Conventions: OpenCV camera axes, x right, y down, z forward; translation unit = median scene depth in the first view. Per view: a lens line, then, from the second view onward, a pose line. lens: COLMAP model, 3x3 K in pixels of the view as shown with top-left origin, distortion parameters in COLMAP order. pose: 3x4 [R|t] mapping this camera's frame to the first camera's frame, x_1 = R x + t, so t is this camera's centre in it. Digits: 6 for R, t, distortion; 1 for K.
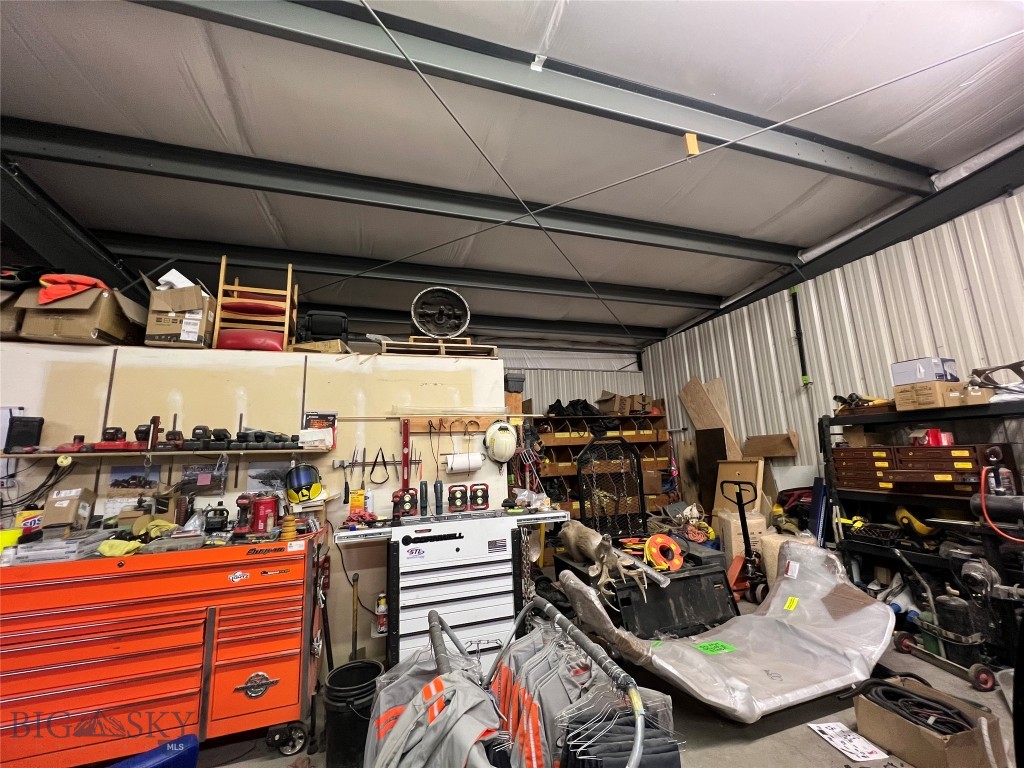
lens RADIAL K [[409.4, 0, 512.0], [0, 409.4, 382.1], [0, 0, 1]] dist [-0.000394, -0.000120]
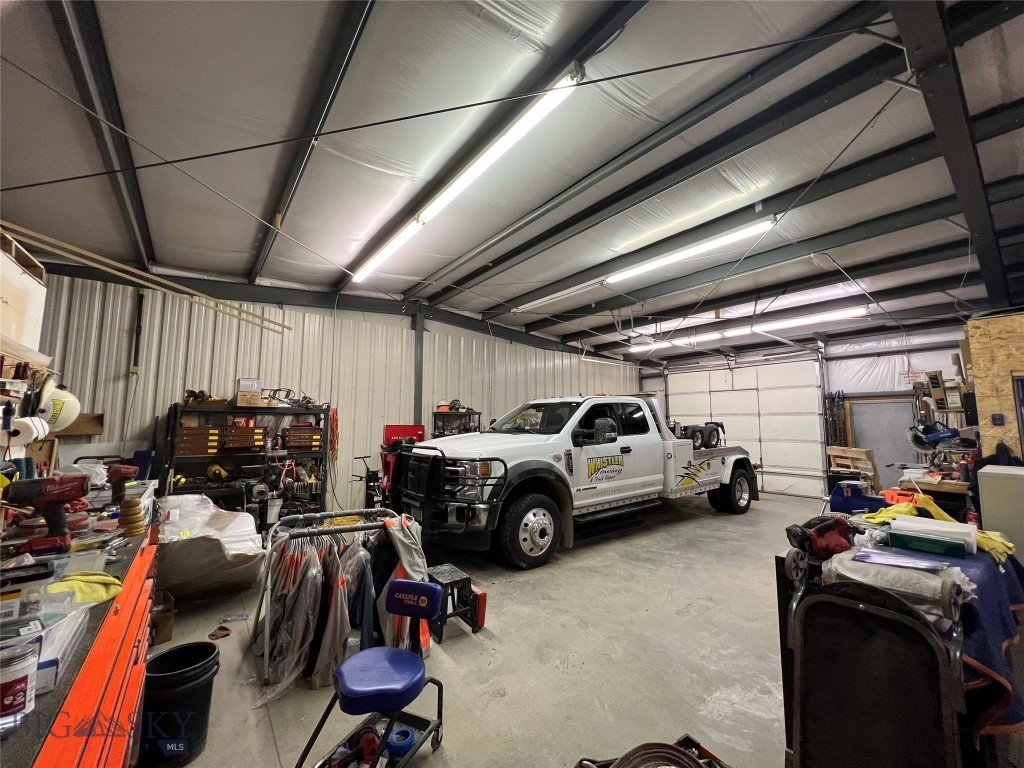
lens RADIAL K [[409.4, 0, 512.0], [0, 409.4, 382.1], [0, 0, 1]] dist [-0.000394, -0.000120]
pose [[-0.330874, 0.129727, 0.934716, -0.963907], [-0.149731, 0.970741, -0.187730, 0.114848], [-0.931721, -0.202071, -0.301768, 0.442847]]
